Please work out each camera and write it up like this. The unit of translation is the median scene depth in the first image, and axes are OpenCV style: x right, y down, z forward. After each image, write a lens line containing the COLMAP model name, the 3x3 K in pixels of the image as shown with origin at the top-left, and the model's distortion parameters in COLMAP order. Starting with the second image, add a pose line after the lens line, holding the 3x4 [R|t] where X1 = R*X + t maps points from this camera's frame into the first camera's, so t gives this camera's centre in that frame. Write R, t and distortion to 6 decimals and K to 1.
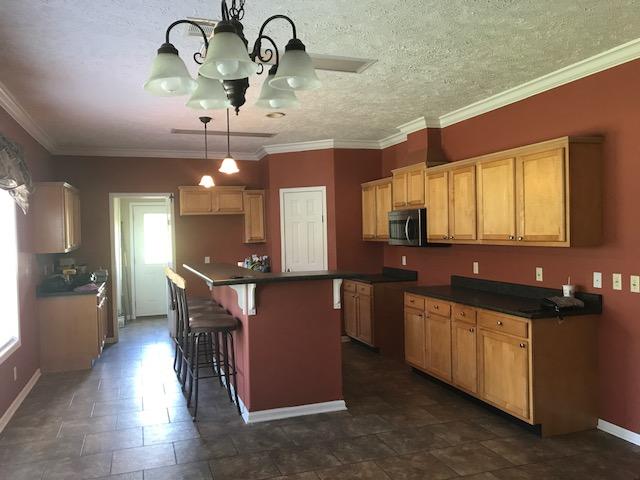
lens RADIAL K [[536.4, 0, 317.7], [0, 536.4, 240.0], [0, 0, 1]] dist [0.007464, 0.002217]
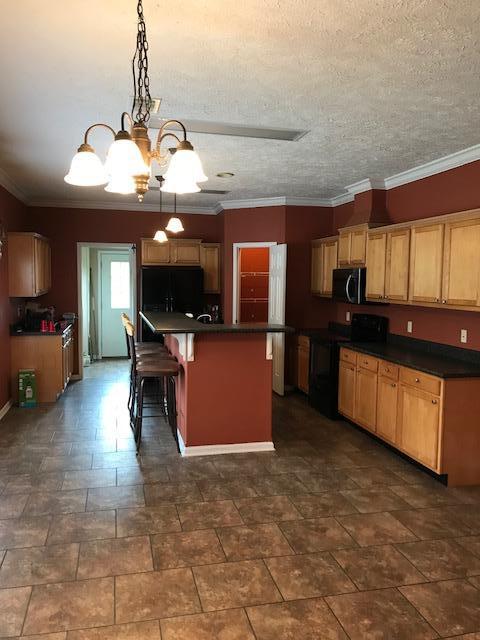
lens RADIAL K [[536.4, 0, 242.2], [0, 536.4, 320.6], [0, 0, 1]] dist [0.007464, 0.002217]
pose [[0.994811, 0.041966, -0.092678, 0.079189], [-0.036103, 0.997293, 0.064057, -0.018483], [0.095115, -0.060379, 0.993633, -0.083797]]
